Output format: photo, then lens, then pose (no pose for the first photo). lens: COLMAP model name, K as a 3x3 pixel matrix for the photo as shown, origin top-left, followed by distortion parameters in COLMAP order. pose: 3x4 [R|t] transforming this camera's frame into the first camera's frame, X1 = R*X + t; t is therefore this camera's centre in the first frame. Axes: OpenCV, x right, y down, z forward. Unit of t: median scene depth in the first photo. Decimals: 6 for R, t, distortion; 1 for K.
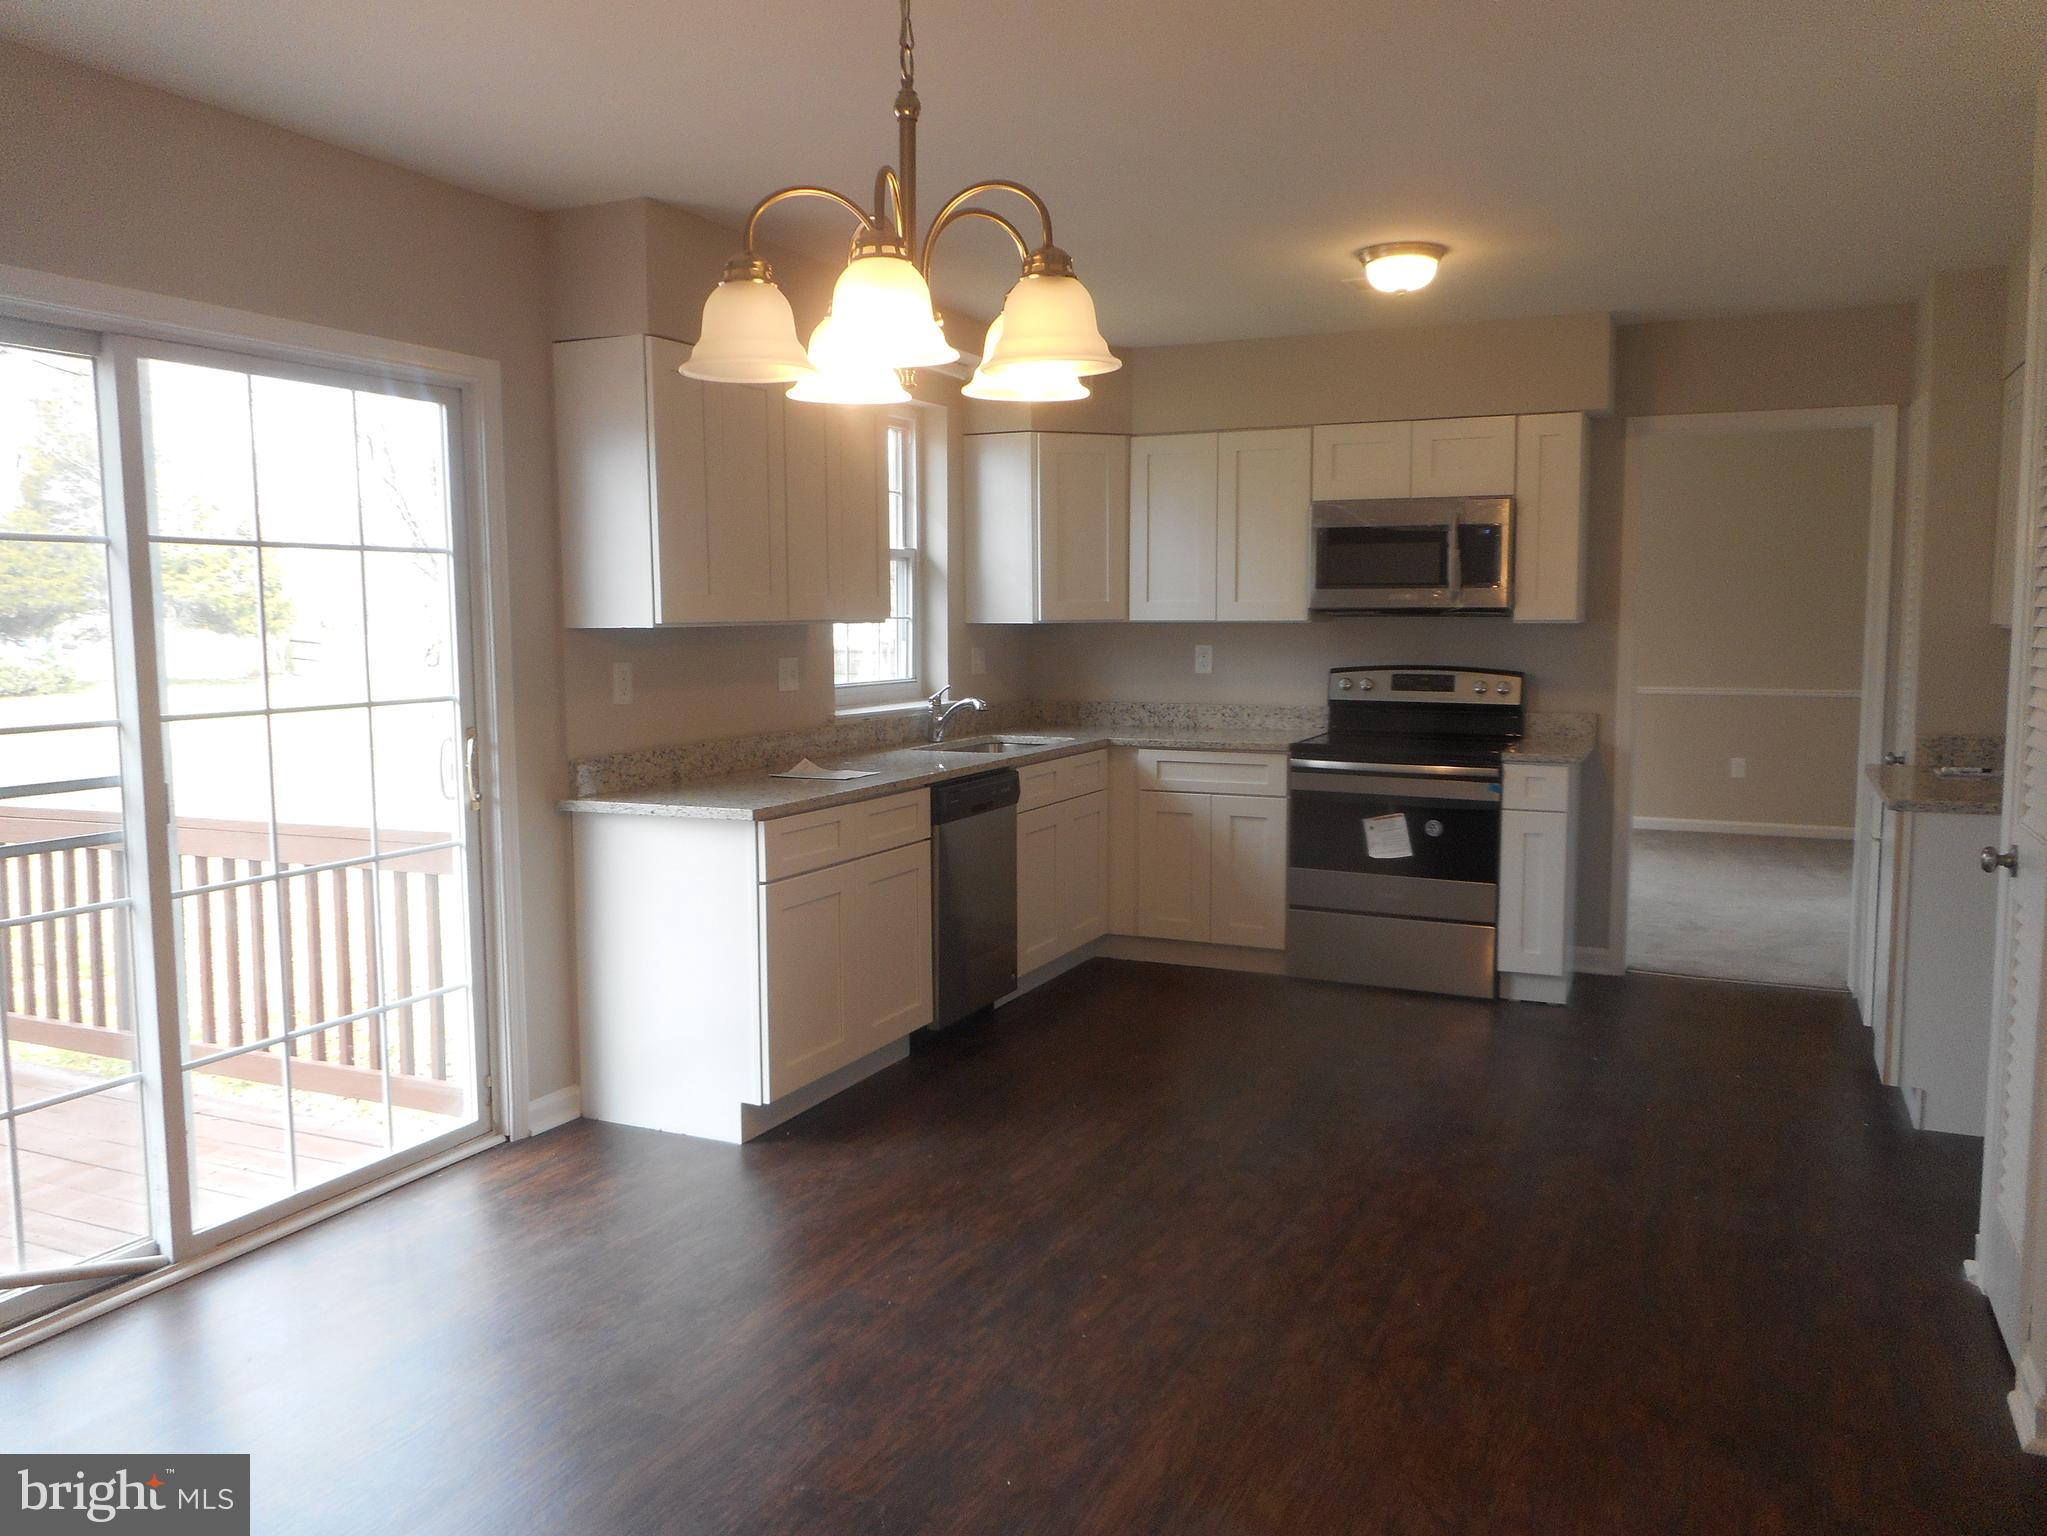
lens RADIAL K [[1559.7, 0, 1022.6], [0, 1559.7, 760.6], [0, 0, 1]] dist [-0.002555, 0.002950]
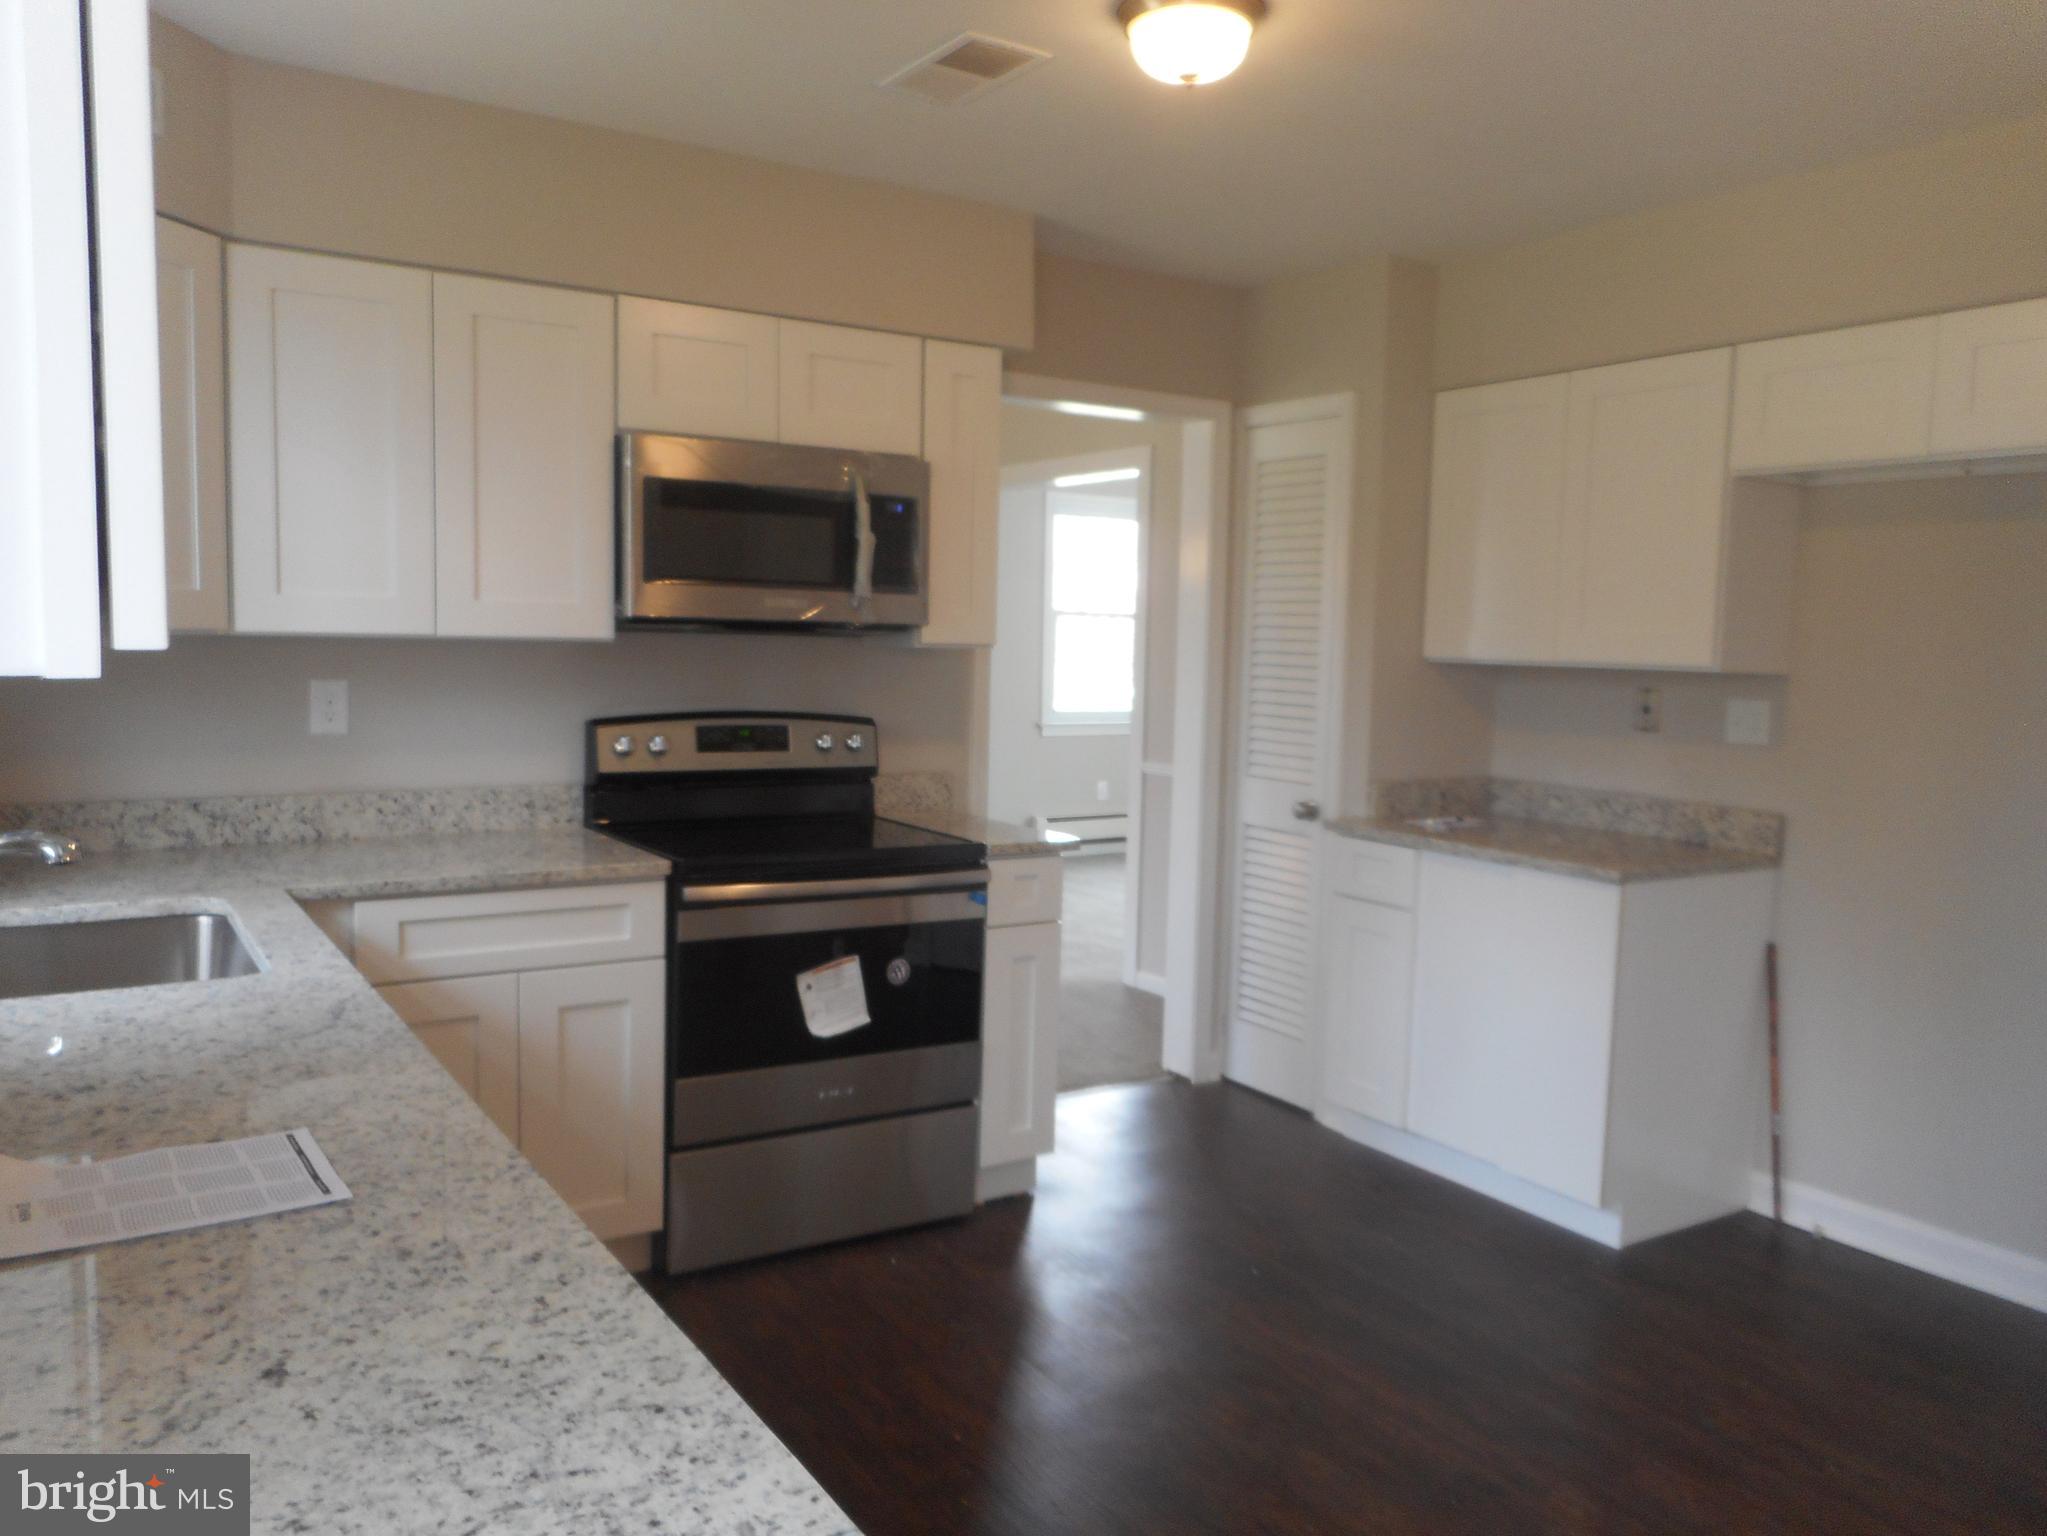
lens RADIAL K [[1559.7, 0, 1014.7], [0, 1559.7, 757.8], [0, 0, 1]] dist [-0.002555, 0.002950]
pose [[0.518912, -0.051903, 0.853251, -0.232305], [0.057959, 0.997994, 0.025460, -0.053463], [-0.852861, 0.036242, 0.520879, 0.594127]]
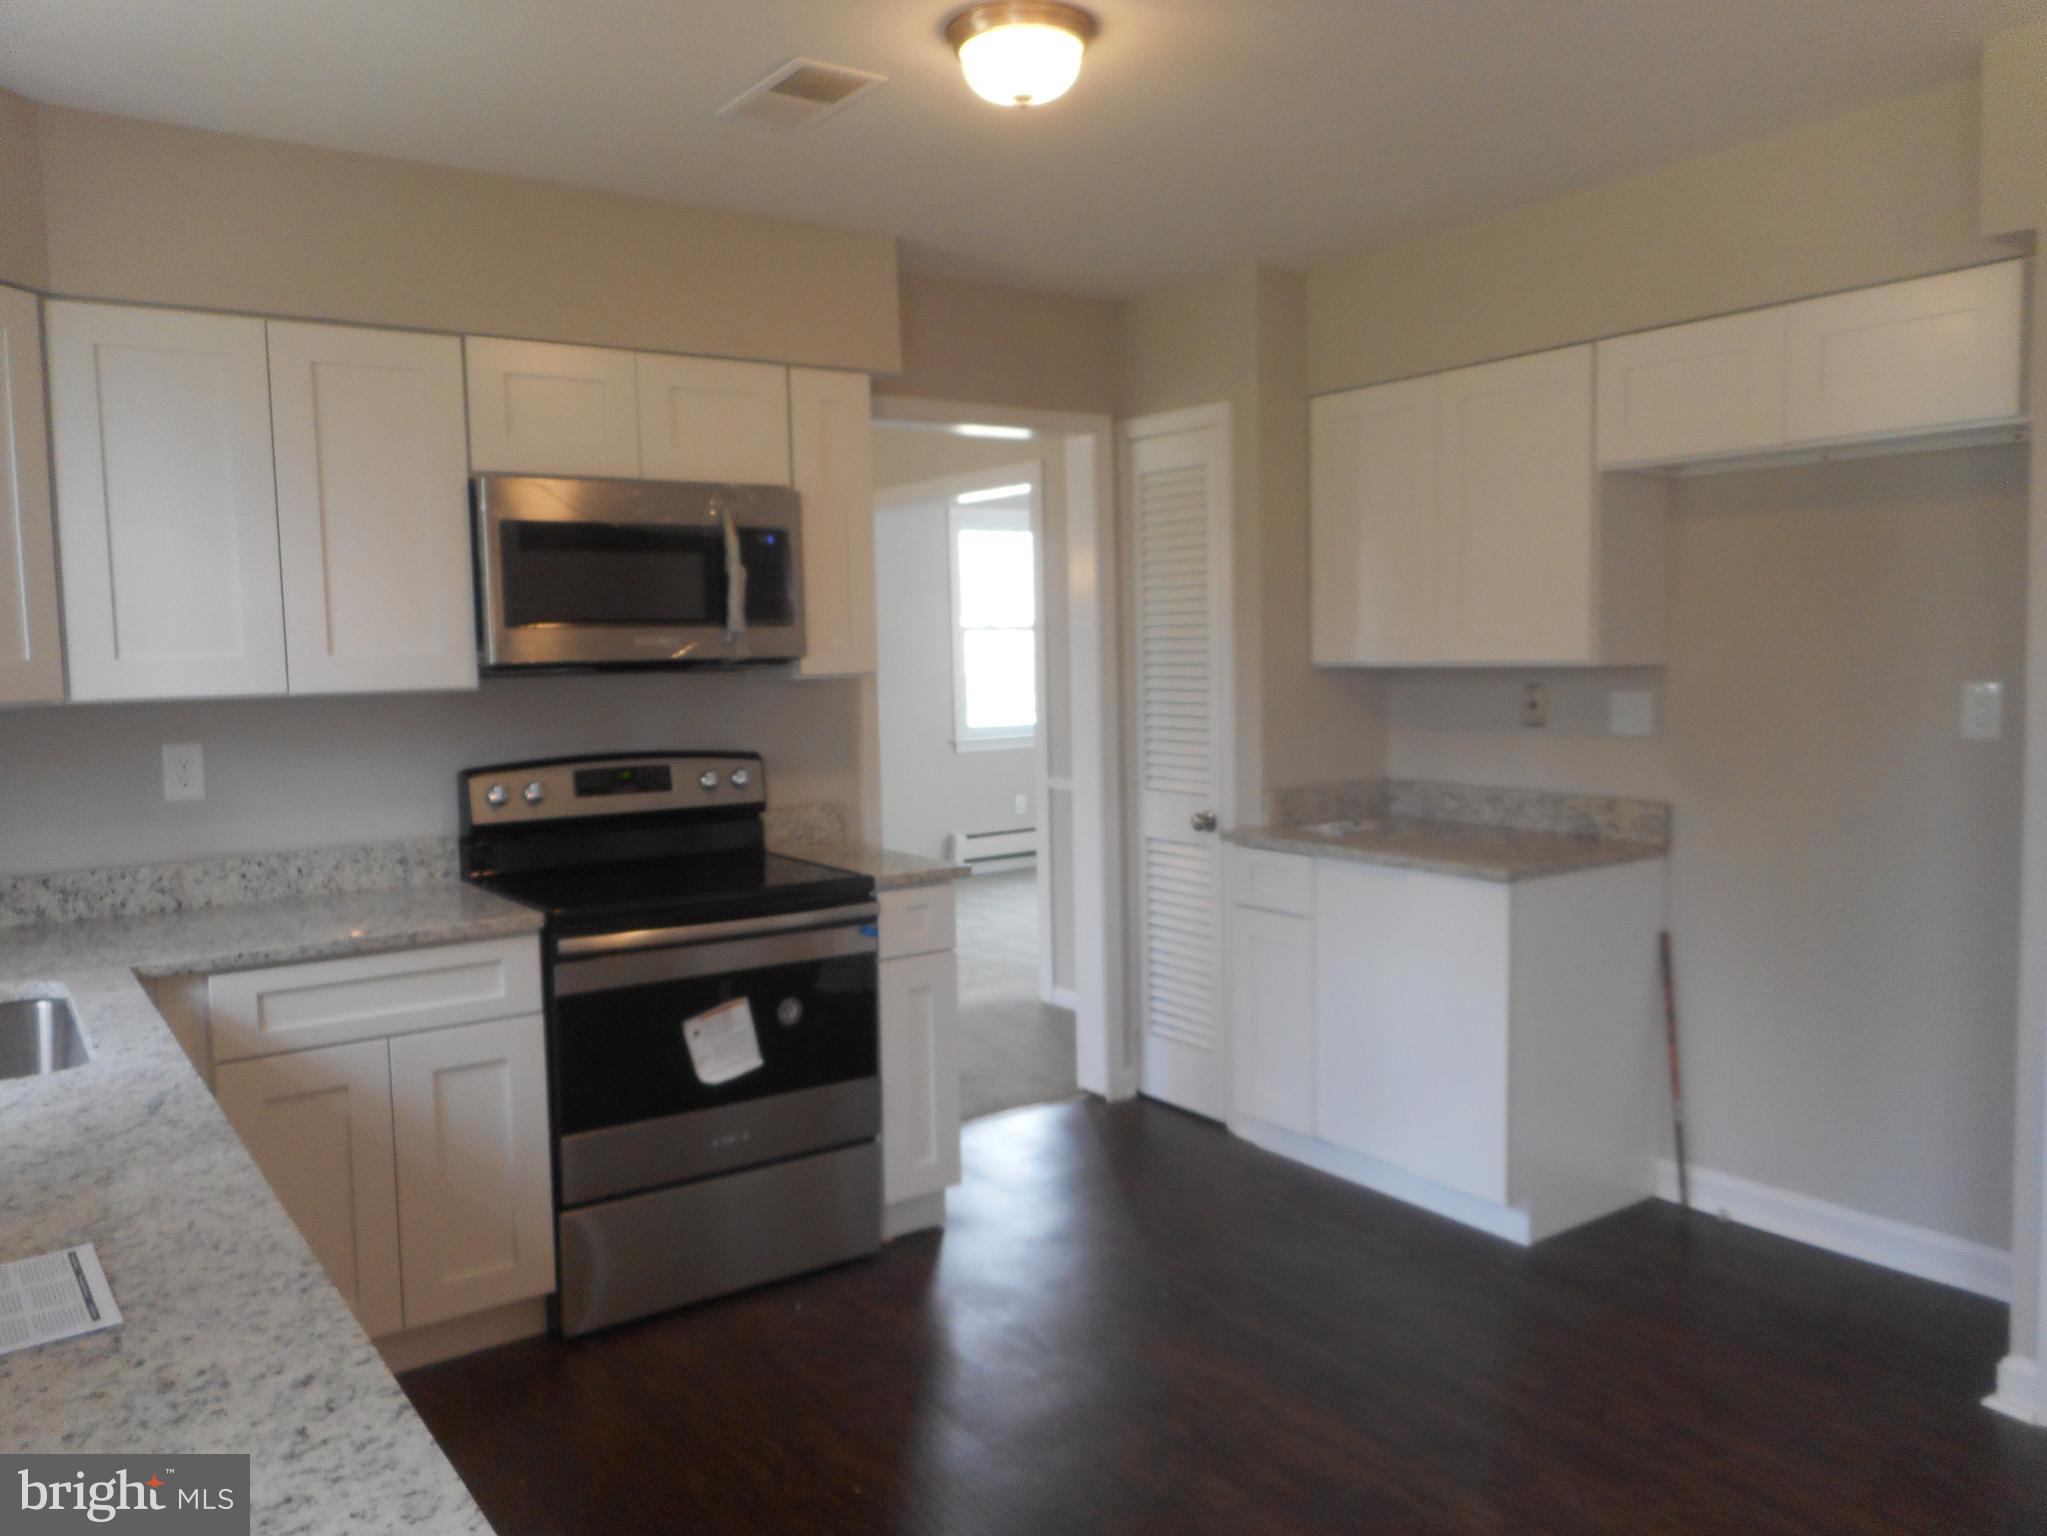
lens RADIAL K [[1559.7, 0, 1015.2], [0, 1559.7, 758.2], [0, 0, 1]] dist [-0.002555, 0.002950]
pose [[0.479058, -0.071492, 0.874867, -0.216082], [0.106681, 0.994032, 0.022813, -0.058129], [-0.871277, 0.082403, 0.483825, 0.580593]]
